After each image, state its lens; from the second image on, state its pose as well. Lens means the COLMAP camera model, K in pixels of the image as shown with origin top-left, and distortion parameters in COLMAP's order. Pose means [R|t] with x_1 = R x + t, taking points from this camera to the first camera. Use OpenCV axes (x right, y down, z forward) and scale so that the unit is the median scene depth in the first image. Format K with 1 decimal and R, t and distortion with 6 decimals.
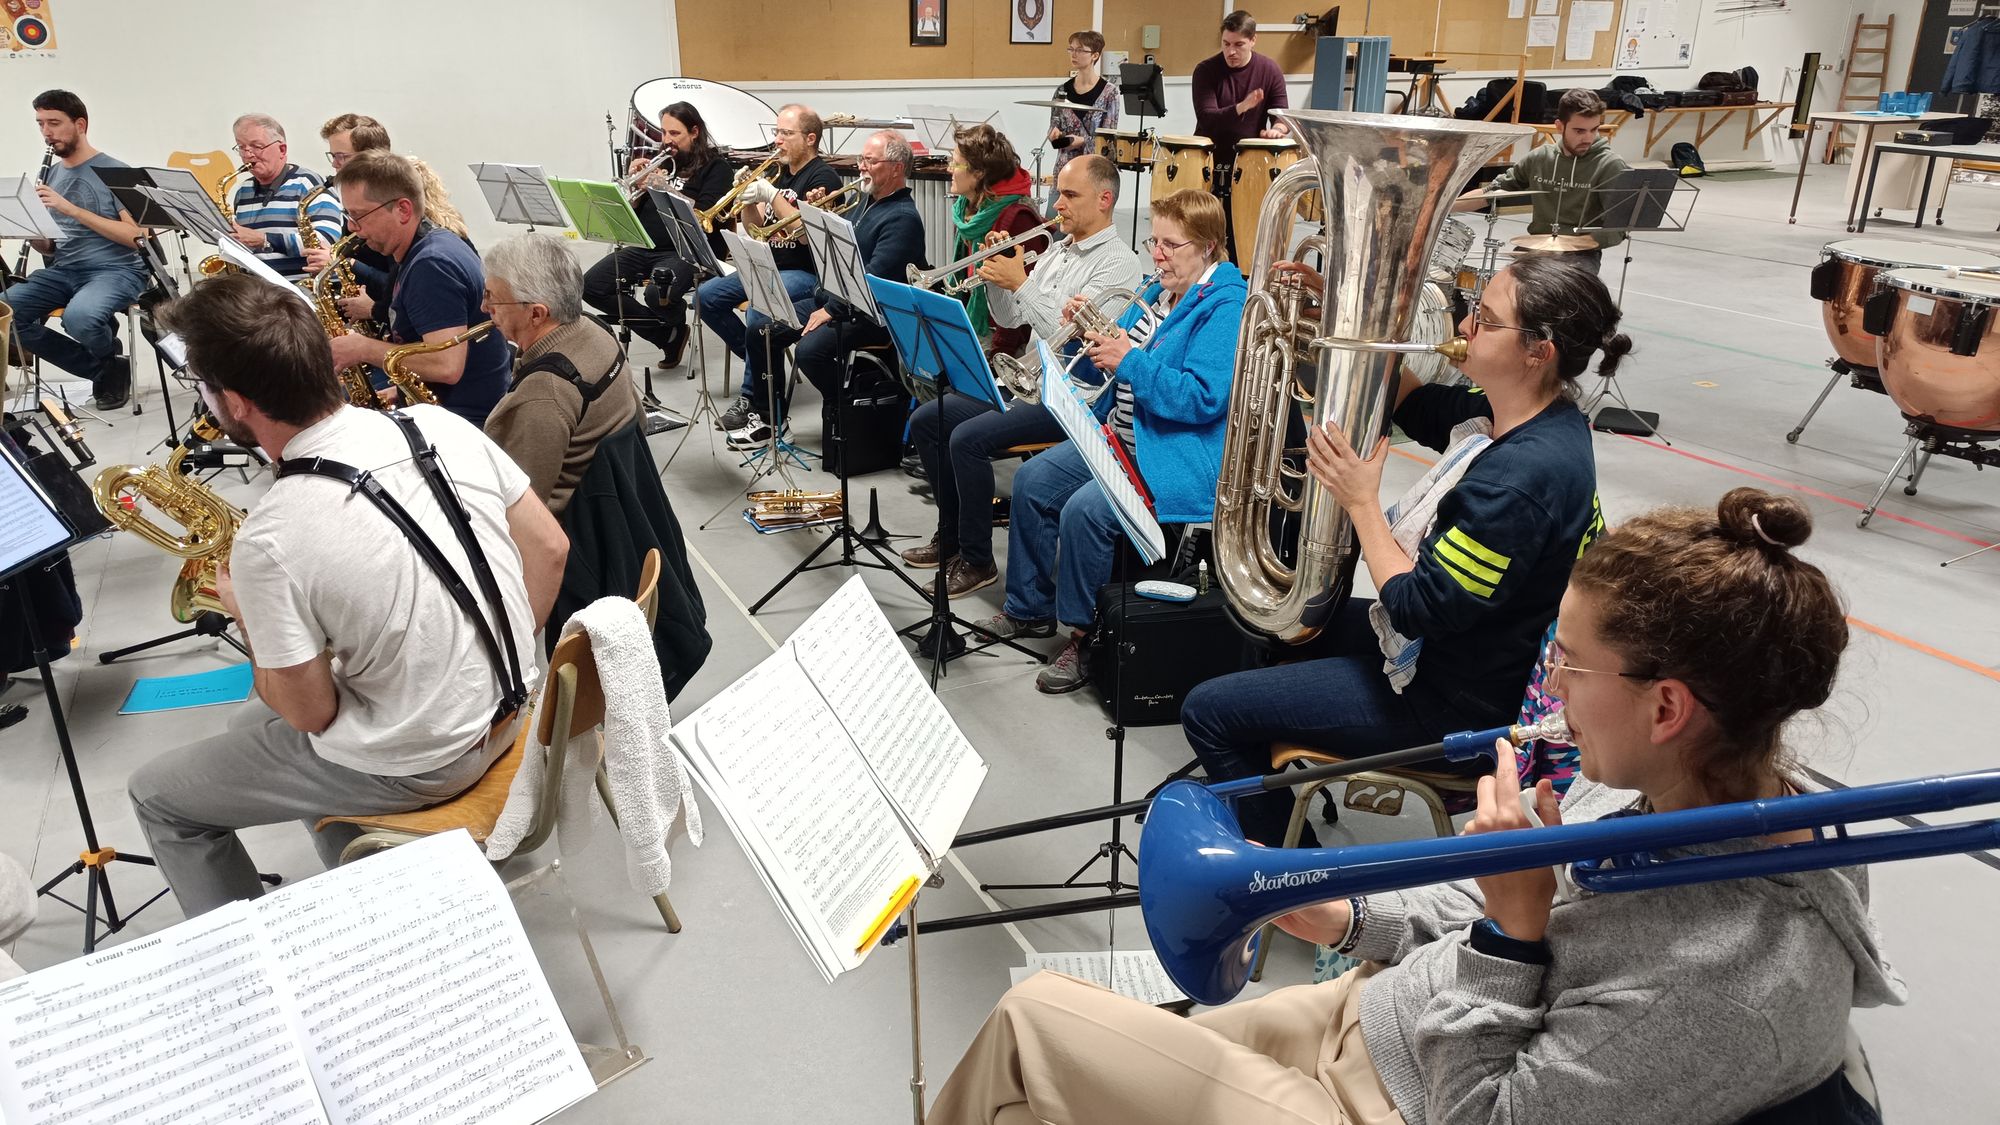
lens RADIAL K [[1349.3, 0, 1000.0], [0, 1349.3, 562.5], [0, 0, 1]] dist [0.044168, -0.047839]
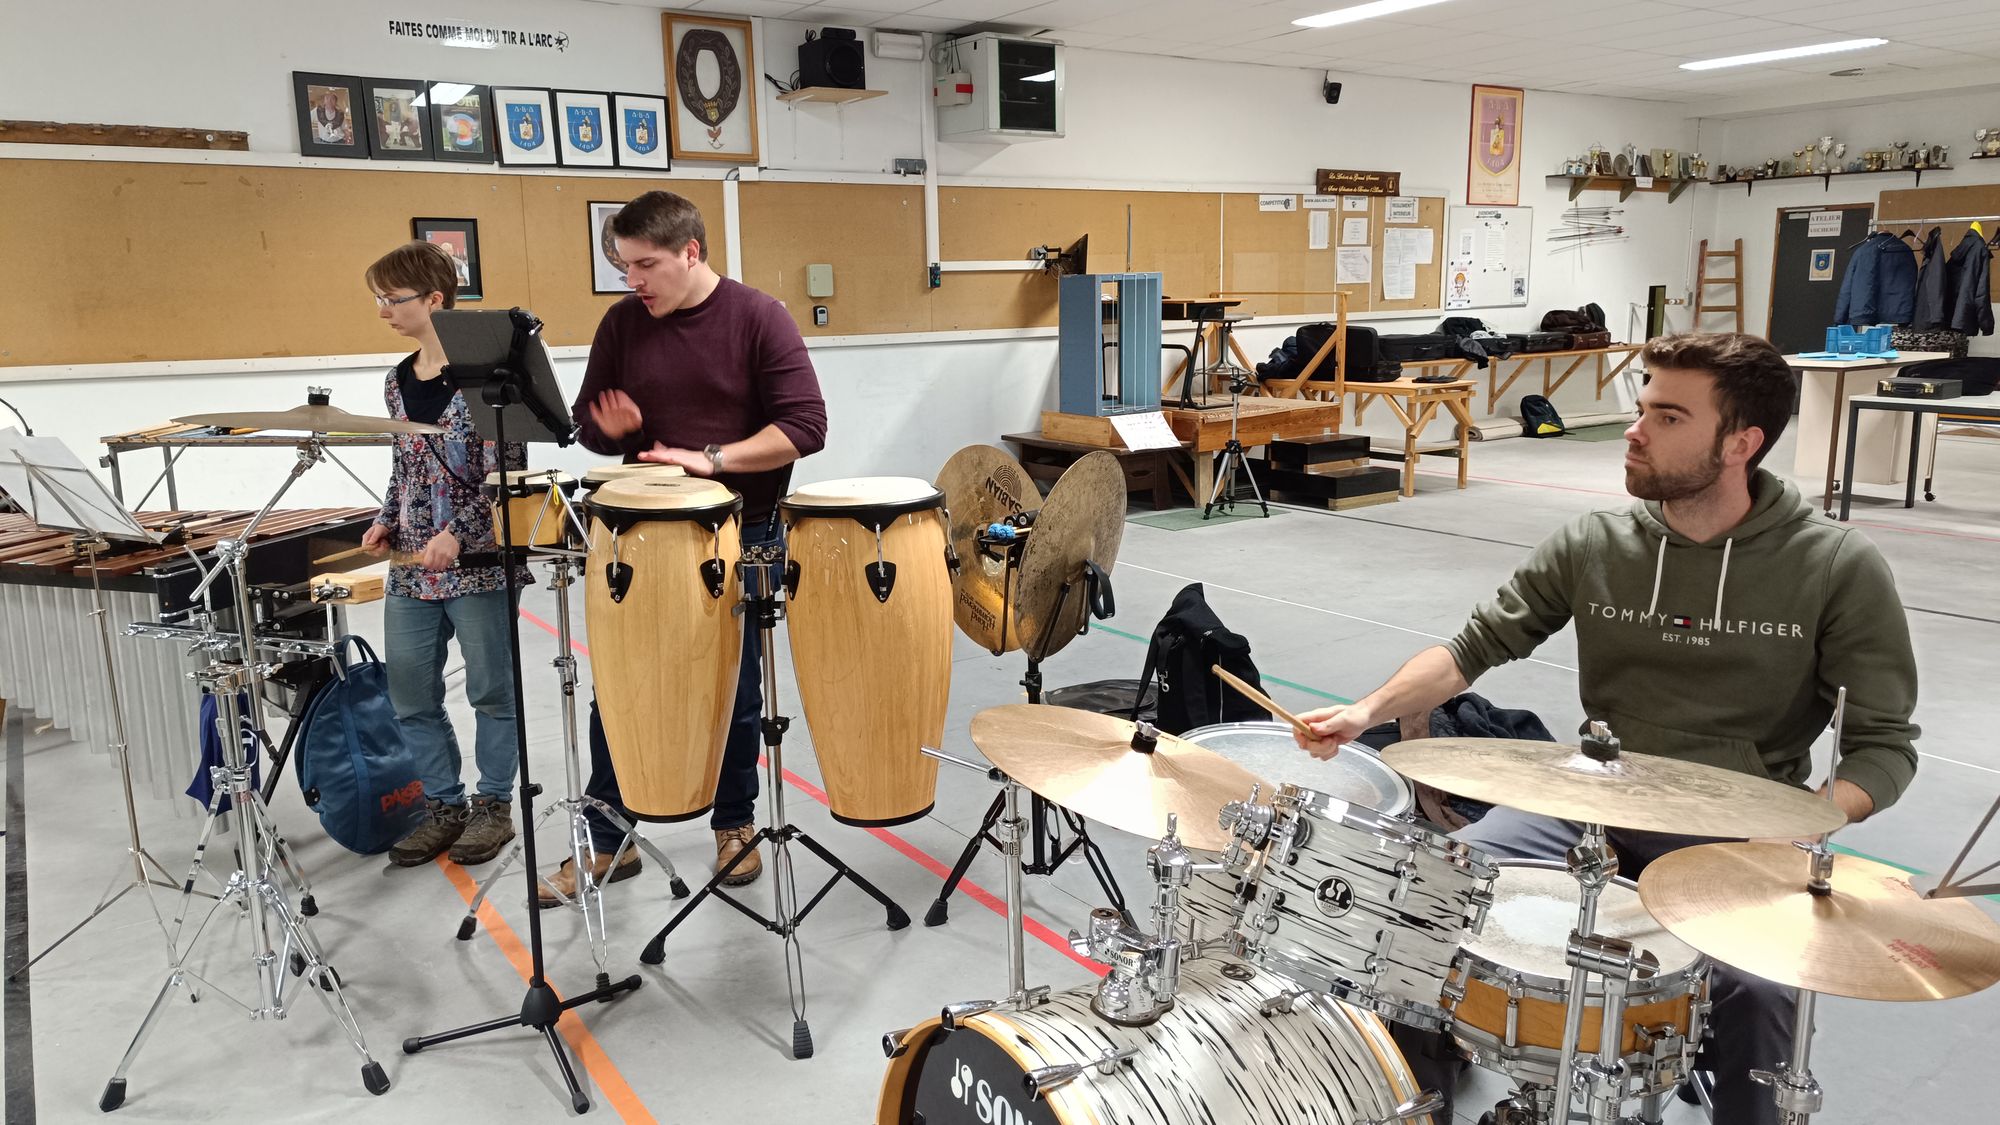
lens RADIAL K [[1376.8, 0, 954.8], [0, 1376.8, 558.3], [0, 0, 1]] dist [0.025681, -0.039366]
pose [[0.993341, -0.046740, 0.105305, 0.174861], [0.065110, 0.981801, -0.178402, -0.212948], [-0.095050, 0.184070, 0.978306, 0.597482]]
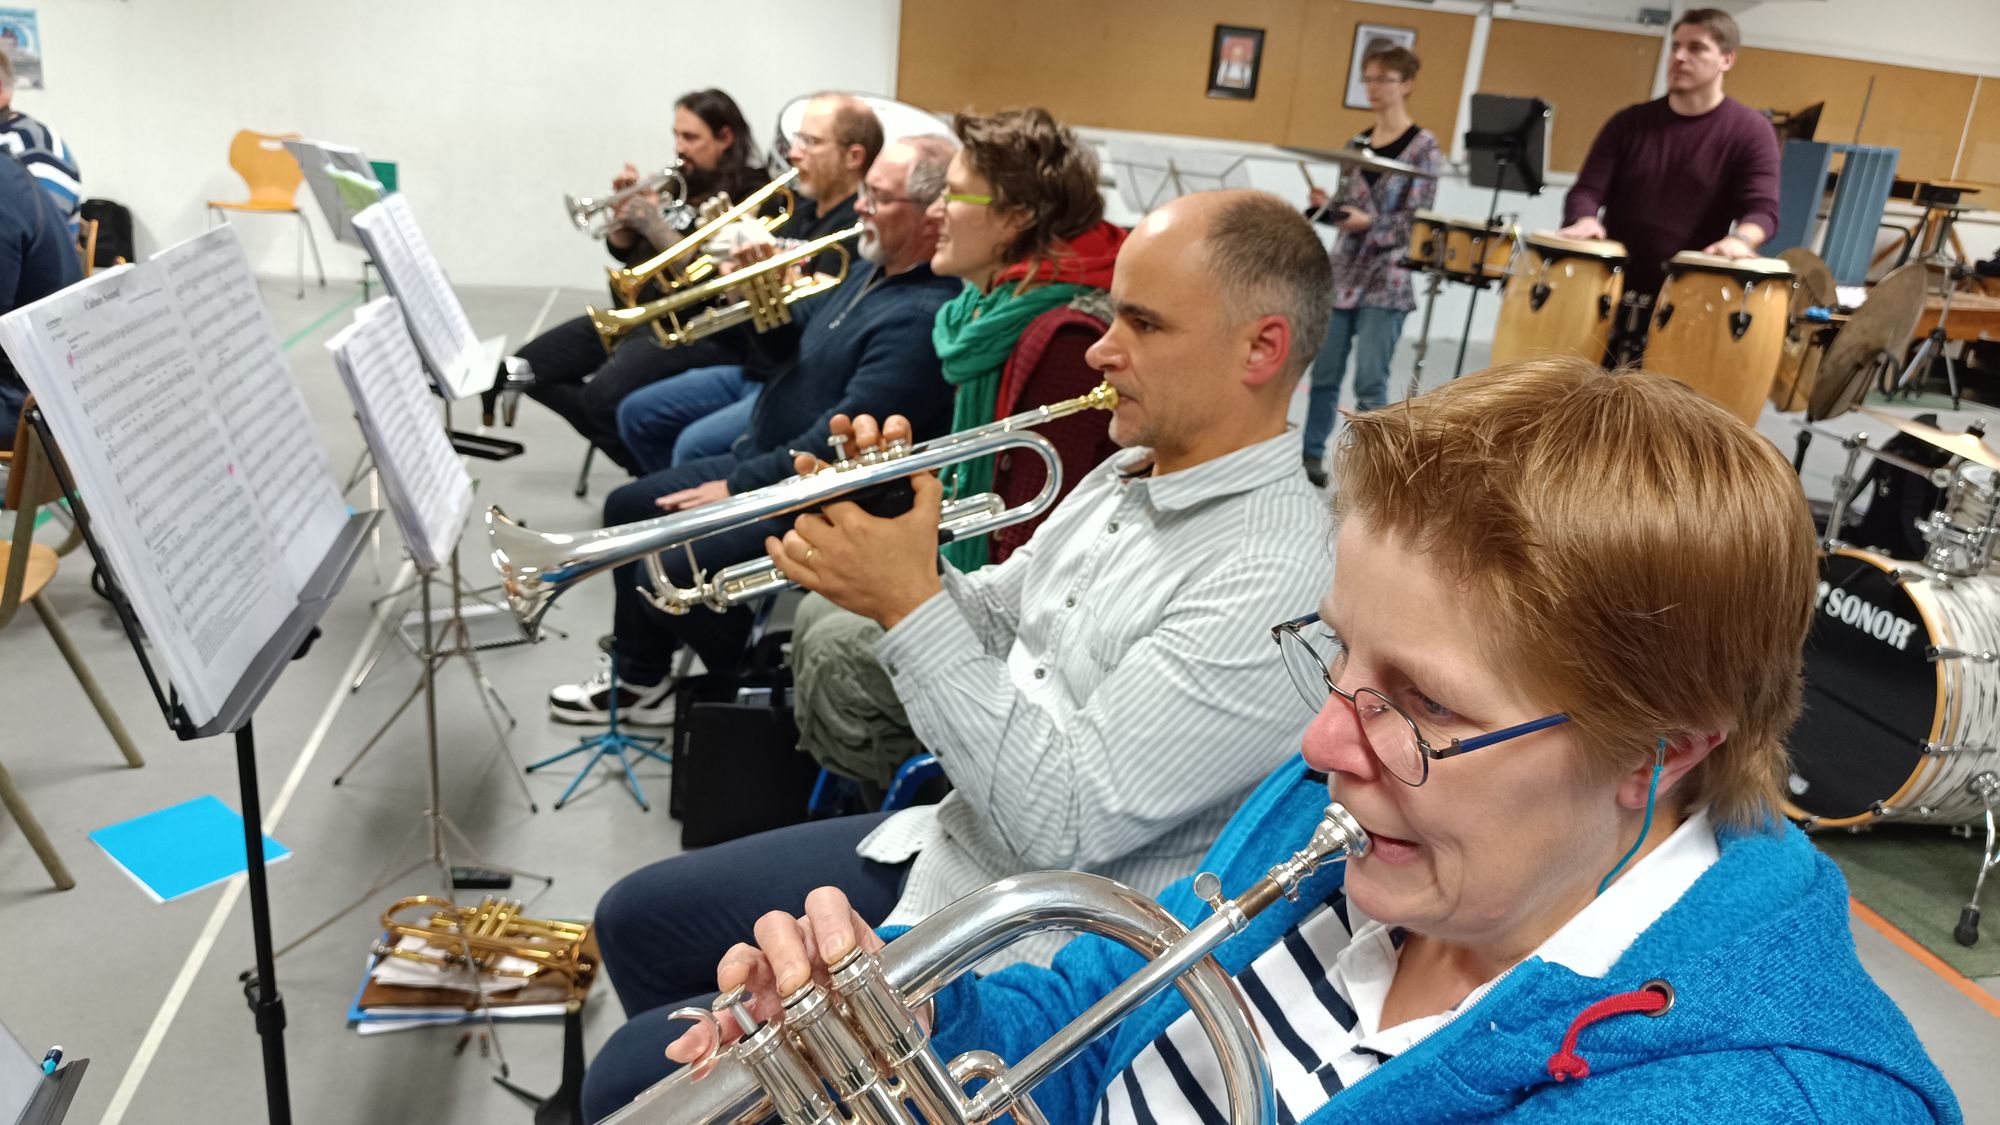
lens RADIAL K [[1359.9, 0, 1000.0], [0, 1359.9, 562.5], [0, 0, 1]] dist [0.031026, -0.034074]
pose [[0.961879, 0.159872, -0.221879, 0.055310], [-0.173644, 0.983830, -0.043885, -0.116035], [0.211275, 0.080740, 0.974086, 0.411180]]
